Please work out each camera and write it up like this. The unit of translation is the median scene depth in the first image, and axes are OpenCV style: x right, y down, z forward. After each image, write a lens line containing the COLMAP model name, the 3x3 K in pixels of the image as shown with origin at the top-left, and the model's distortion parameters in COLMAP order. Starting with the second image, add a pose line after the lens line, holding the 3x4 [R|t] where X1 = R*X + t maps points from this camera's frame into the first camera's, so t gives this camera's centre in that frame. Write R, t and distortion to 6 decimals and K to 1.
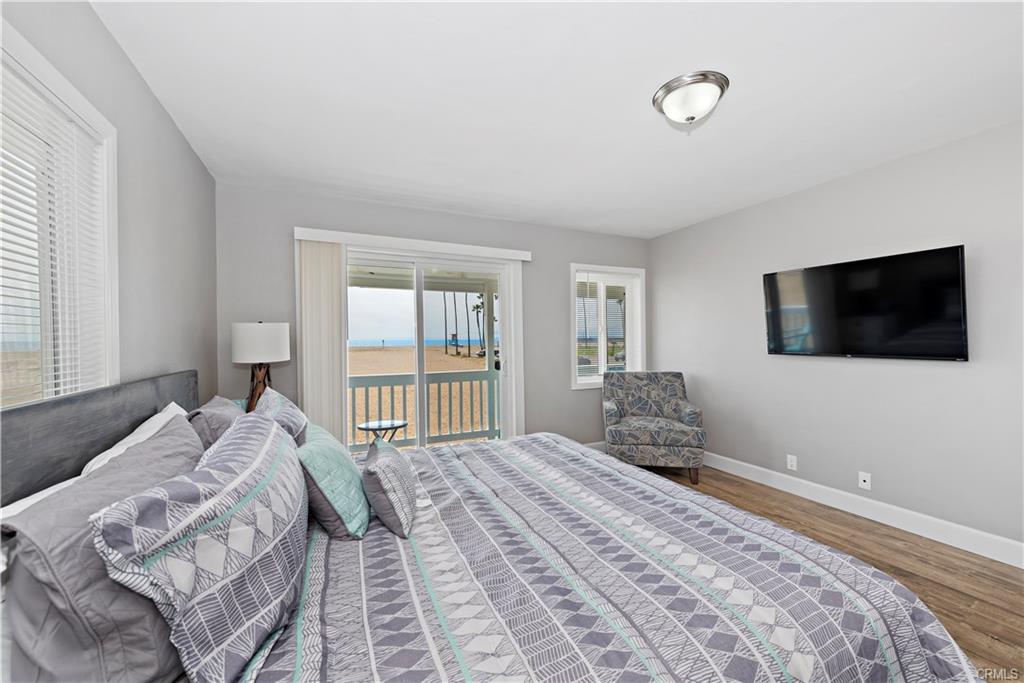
lens RADIAL K [[396.4, 0, 512.1], [0, 396.4, 339.8], [0, 0, 1]] dist [0.005552, -0.000328]
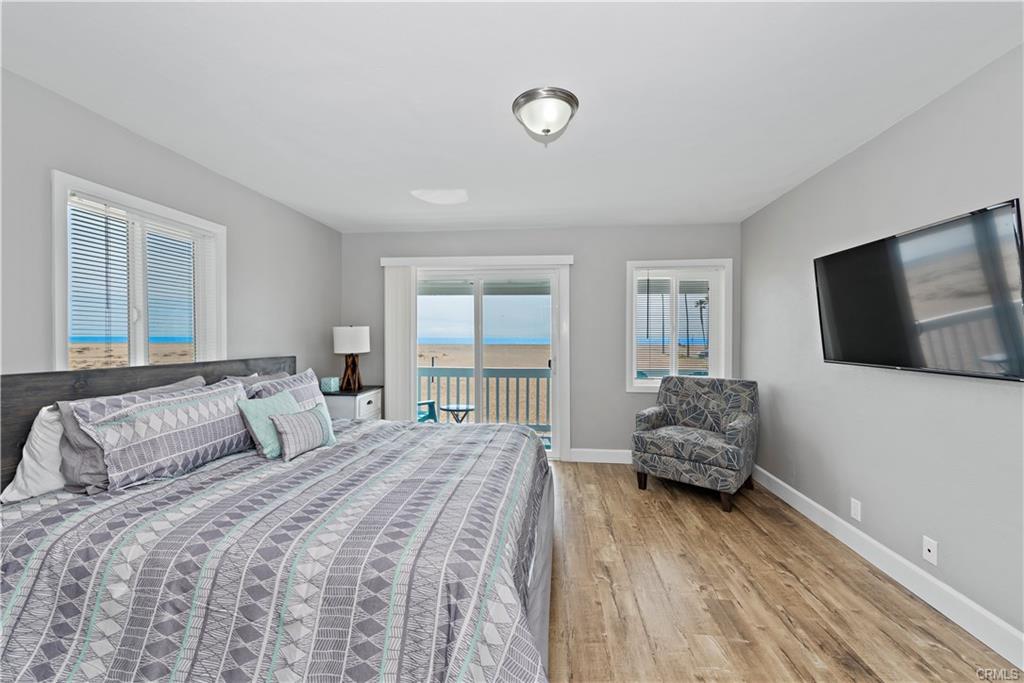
lens RADIAL K [[396.4, 0, 515.0], [0, 396.4, 340.6], [0, 0, 1]] dist [0.005552, -0.000328]
pose [[0.860465, 0.011756, -0.509374, 0.484583], [-0.009085, 0.999929, 0.007731, -0.005822], [0.509429, -0.002024, 0.860511, 0.032613]]
